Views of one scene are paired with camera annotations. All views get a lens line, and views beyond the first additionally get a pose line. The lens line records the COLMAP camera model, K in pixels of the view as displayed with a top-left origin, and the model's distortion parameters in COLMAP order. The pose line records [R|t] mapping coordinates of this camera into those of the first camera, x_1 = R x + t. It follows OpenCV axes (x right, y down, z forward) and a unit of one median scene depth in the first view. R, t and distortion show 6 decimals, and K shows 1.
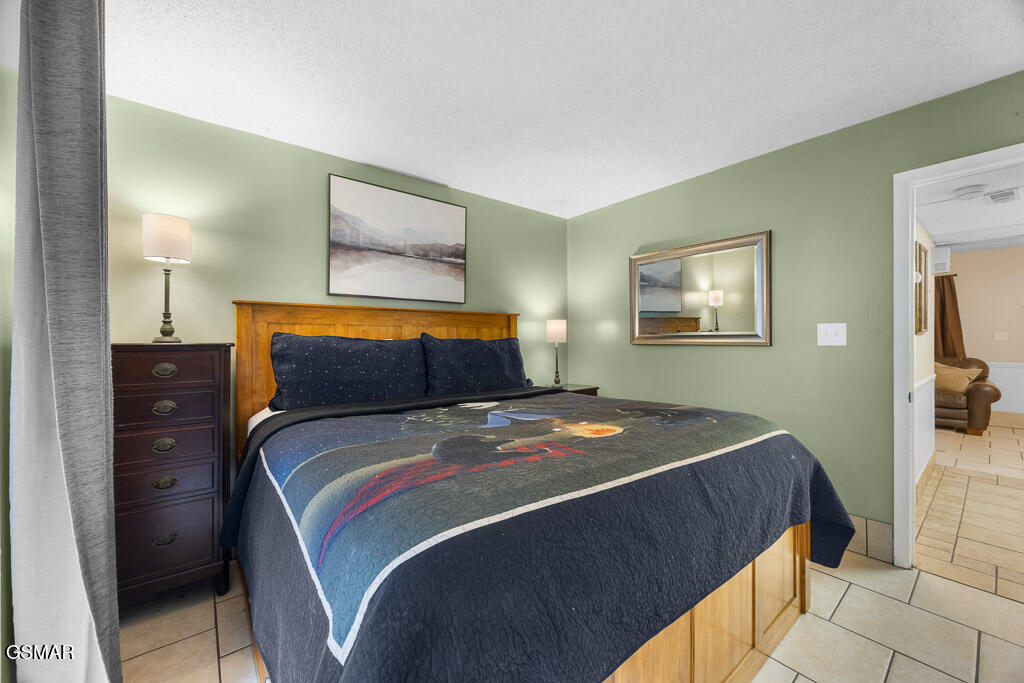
lens RADIAL K [[389.5, 0, 516.4], [0, 389.5, 340.7], [0, 0, 1]] dist [-0.011712, -0.000176]
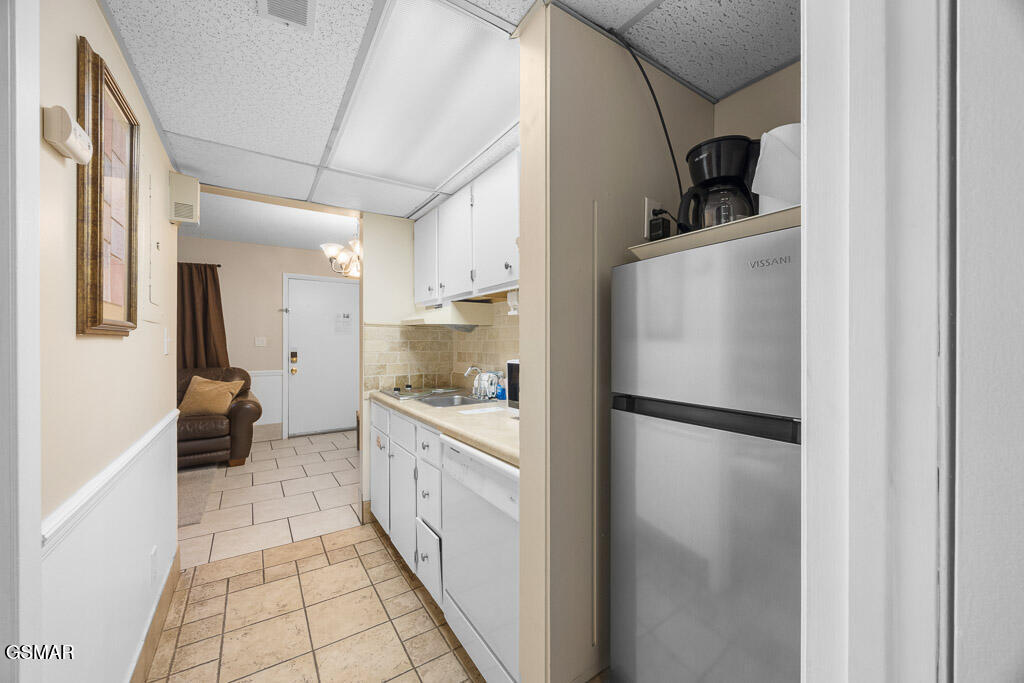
lens RADIAL K [[389.5, 0, 508.8], [0, 389.5, 343.2], [0, 0, 1]] dist [-0.011712, -0.000176]
pose [[0.089973, 0.005536, 0.995929, 0.394115], [0.001081, 0.999983, -0.005656, -0.003450], [-0.995944, 0.001585, 0.089965, 0.322568]]
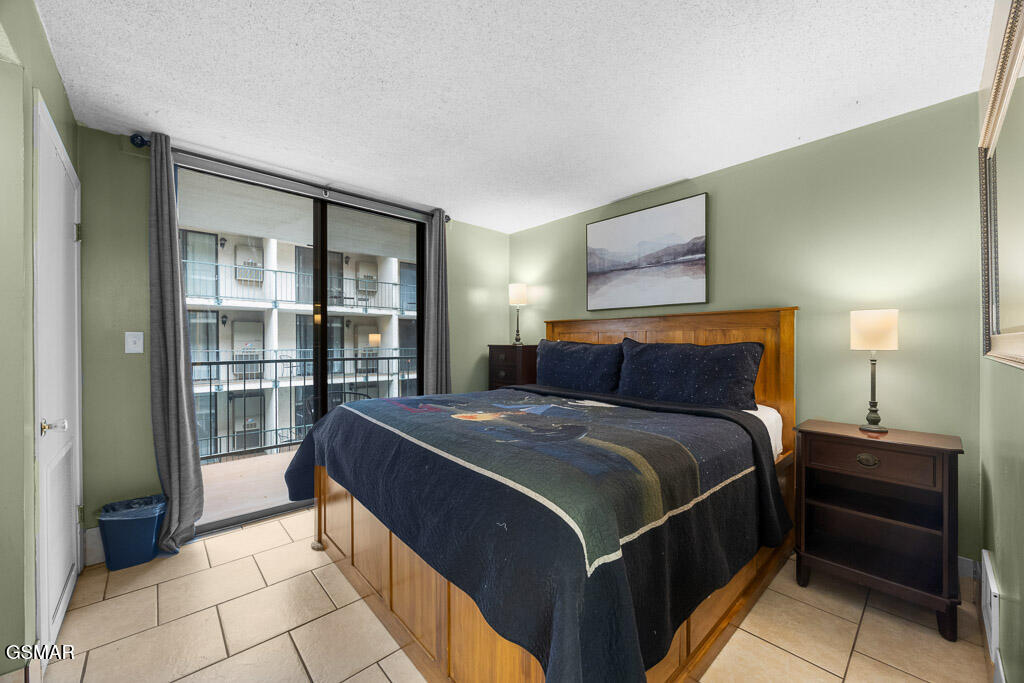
lens RADIAL K [[389.5, 0, 518.6], [0, 389.5, 342.5], [0, 0, 1]] dist [-0.011712, -0.000176]
pose [[0.071774, 0.005388, -0.997406, 0.853829], [-0.000717, 0.999985, 0.005350, -0.013075], [0.997421, 0.000332, 0.071777, 0.622419]]
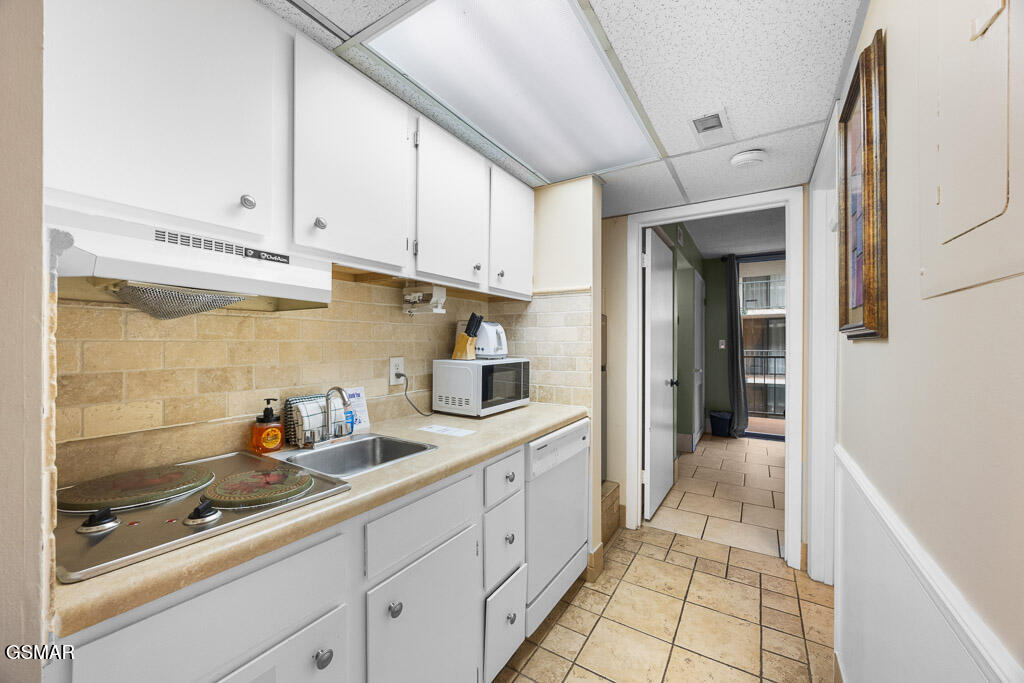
lens RADIAL K [[389.5, 0, 513.0], [0, 389.5, 345.1], [0, 0, 1]] dist [-0.011712, -0.000176]
pose [[-0.942079, -0.002745, -0.335380, 1.153158], [-0.003059, 0.999995, 0.000408, -0.013177], [0.335377, 0.001411, -0.942083, 0.904574]]
